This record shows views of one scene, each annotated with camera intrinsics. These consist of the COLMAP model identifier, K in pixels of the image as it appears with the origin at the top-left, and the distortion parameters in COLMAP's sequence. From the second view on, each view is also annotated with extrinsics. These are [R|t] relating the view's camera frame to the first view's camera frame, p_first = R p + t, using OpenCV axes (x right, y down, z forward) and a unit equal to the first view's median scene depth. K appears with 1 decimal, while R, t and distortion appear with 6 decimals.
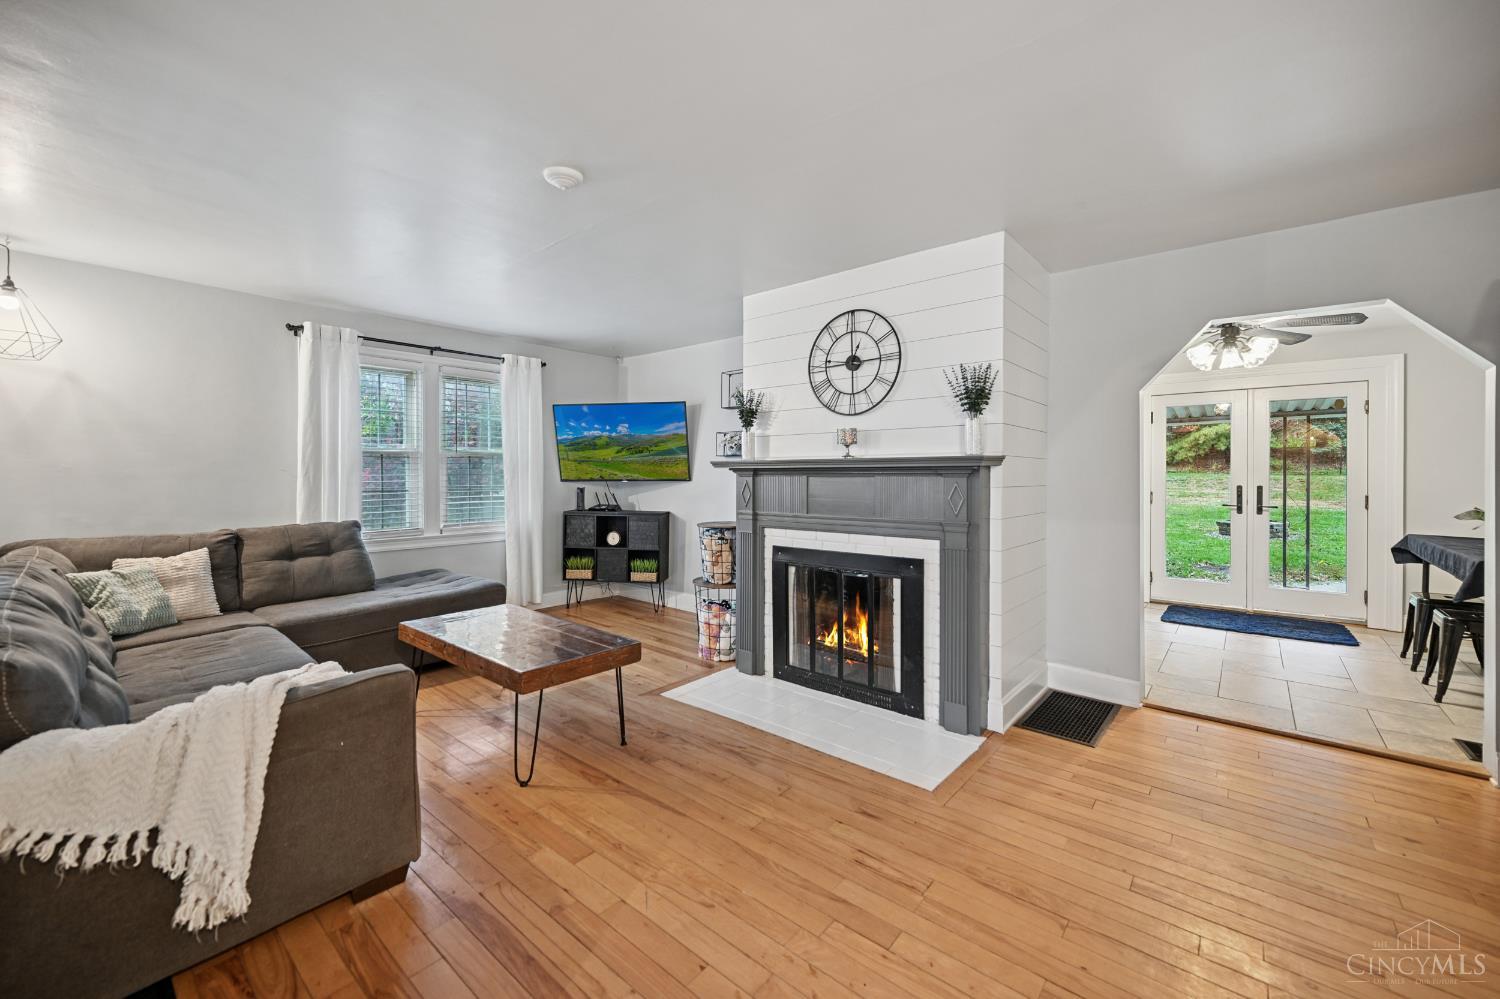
lens RADIAL K [[595.3, 0, 748.8], [0, 595.3, 473.6], [0, 0, 1]] dist [-0.000713, -0.000045]
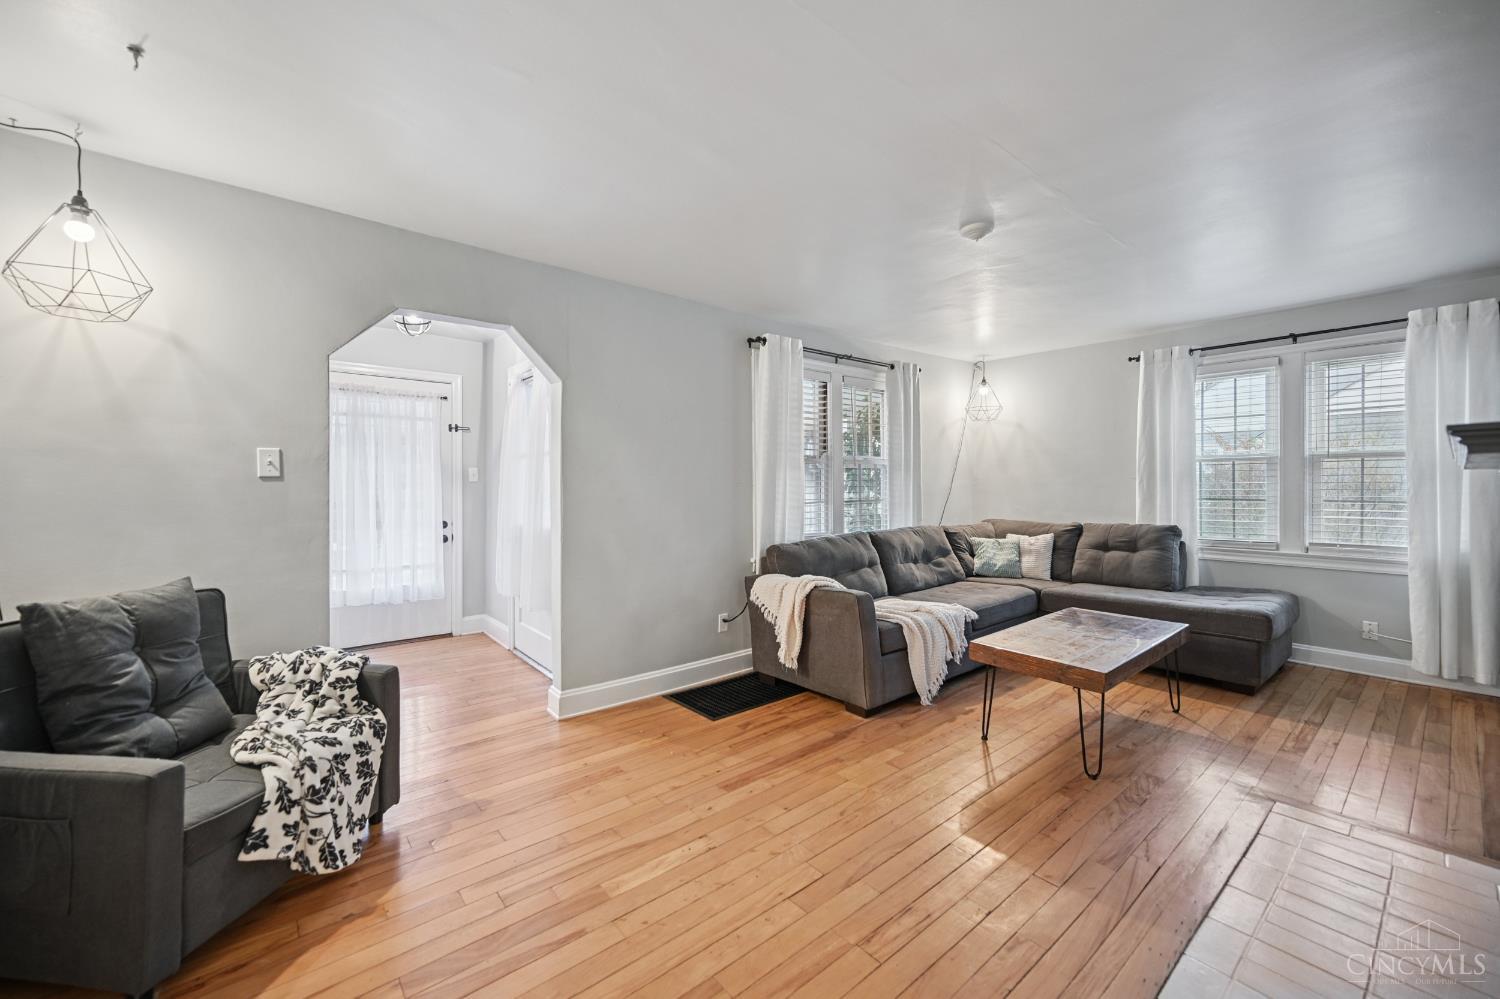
lens RADIAL K [[591.9, 0, 750.0], [0, 591.9, 486.0], [0, 0, 1]] dist [-0.000253, -0.000115]
pose [[-0.171196, 0.005028, -0.985224, 0.587453], [0.003663, 0.999983, 0.004467, 0.000126], [0.985230, -0.002844, -0.171211, 0.484030]]
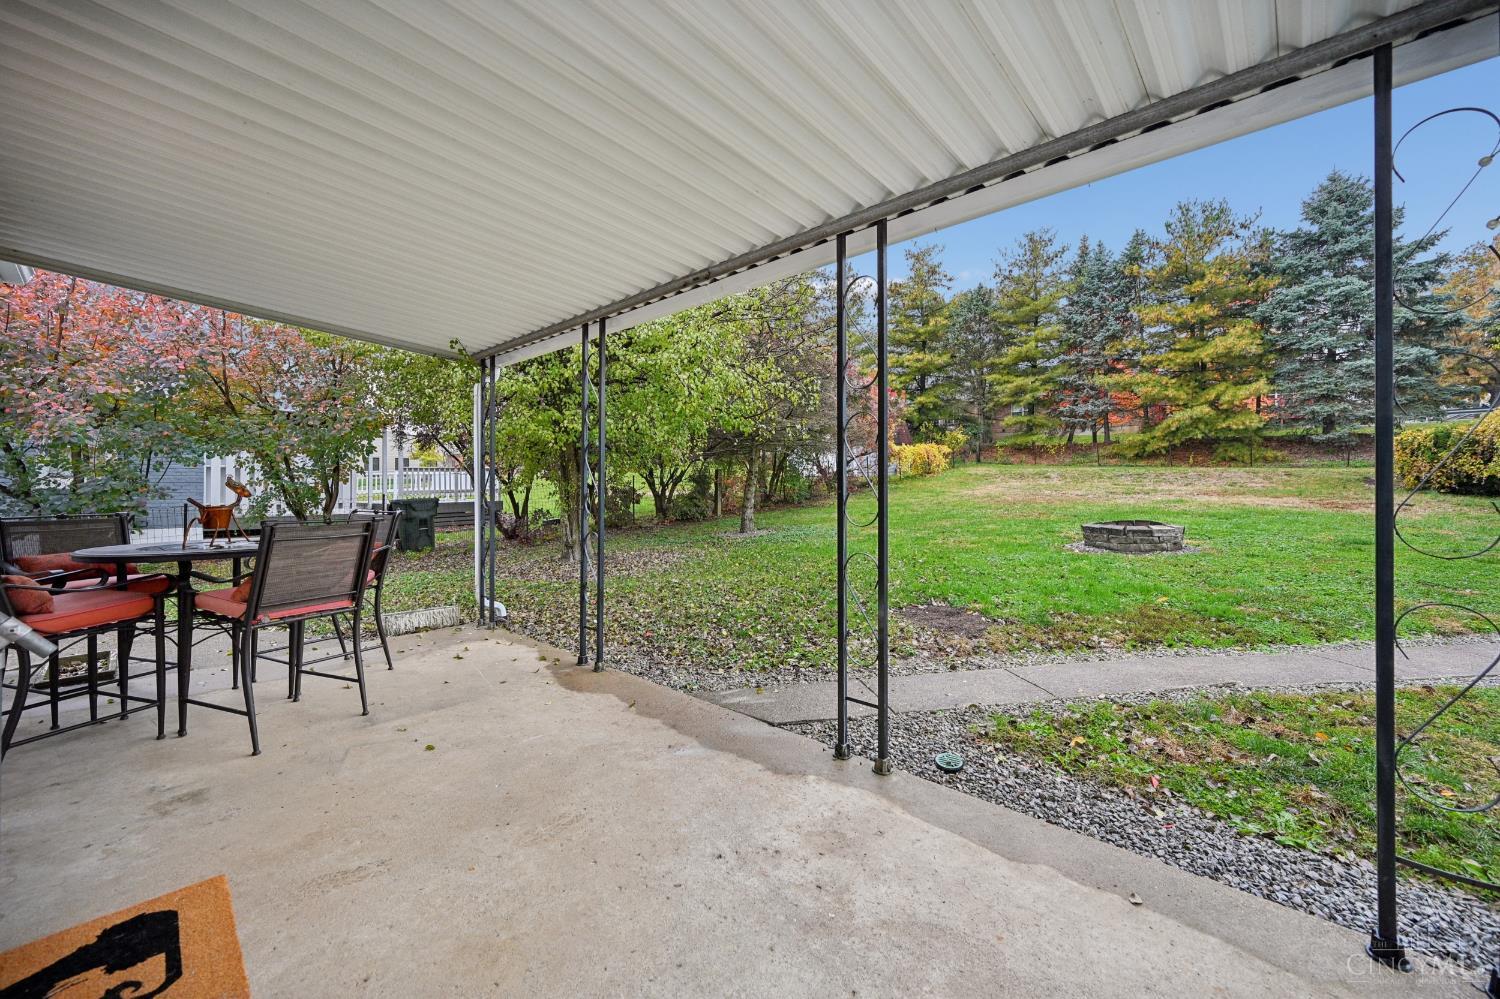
lens RADIAL K [[591.9, 0, 750.0], [0, 591.9, 486.0], [0, 0, 1]] dist [-0.000253, -0.000115]
pose [[0.998824, -0.003119, -0.048373, 1.751533], [0.003667, 0.999930, 0.011243, 0.112090], [0.048335, -0.011407, 0.998766, 1.289373]]
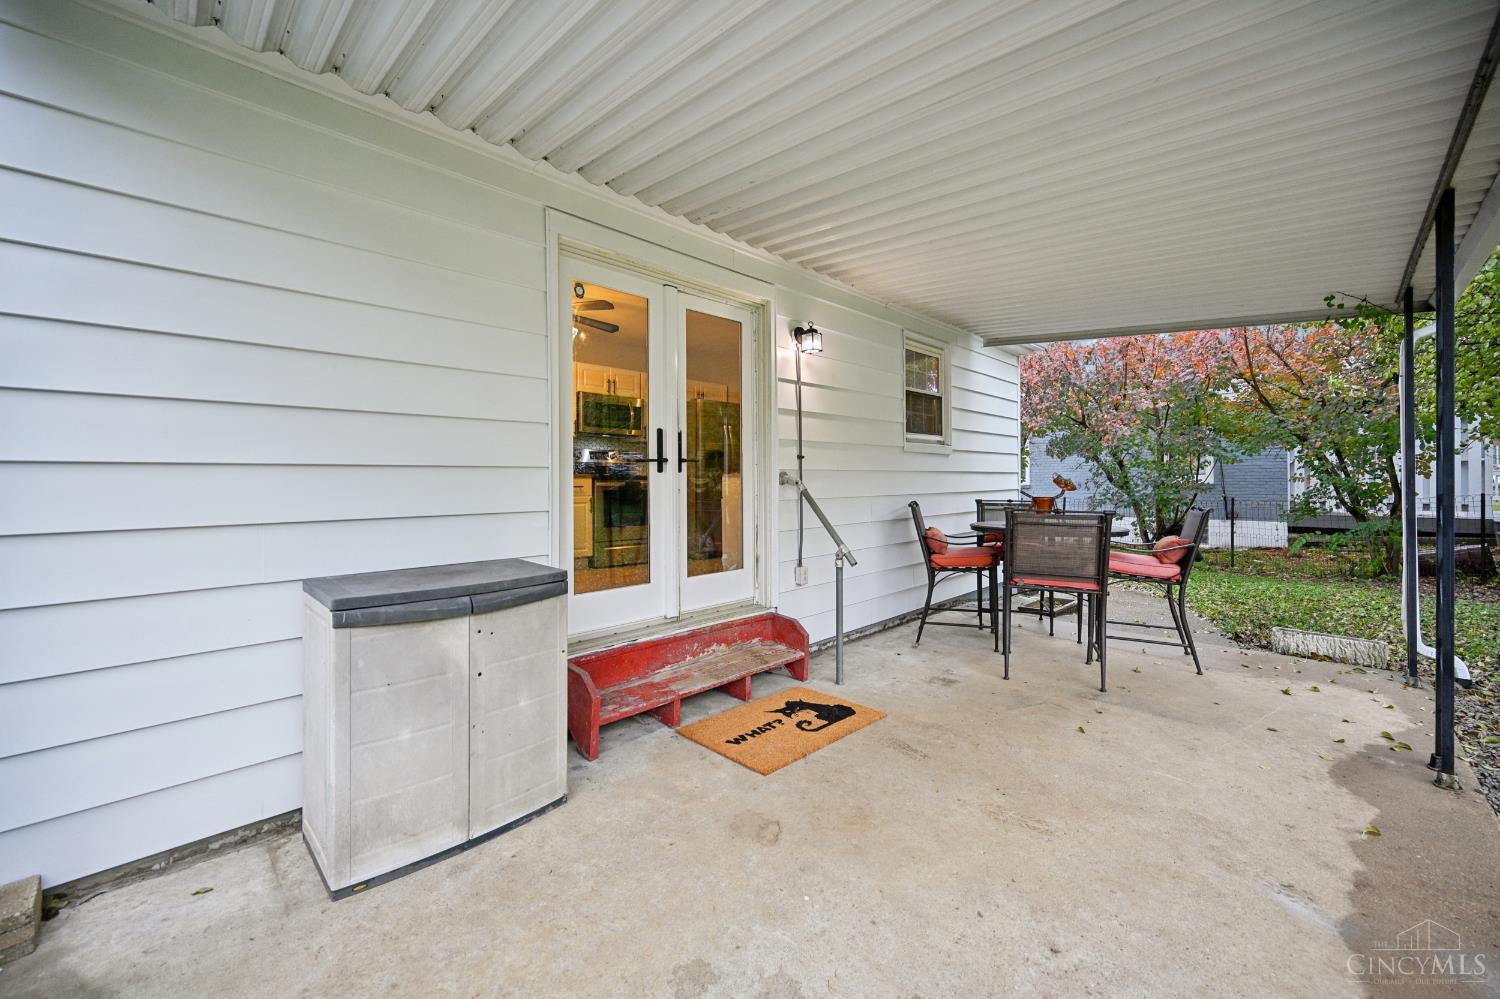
lens RADIAL K [[591.9, 0, 750.0], [0, 591.9, 486.0], [0, 0, 1]] dist [-0.000253, -0.000115]
pose [[-0.071590, 0.004295, -0.997425, 2.137091], [0.011583, 0.999927, 0.003474, 0.116087], [0.997367, -0.011304, -0.071635, 1.638186]]
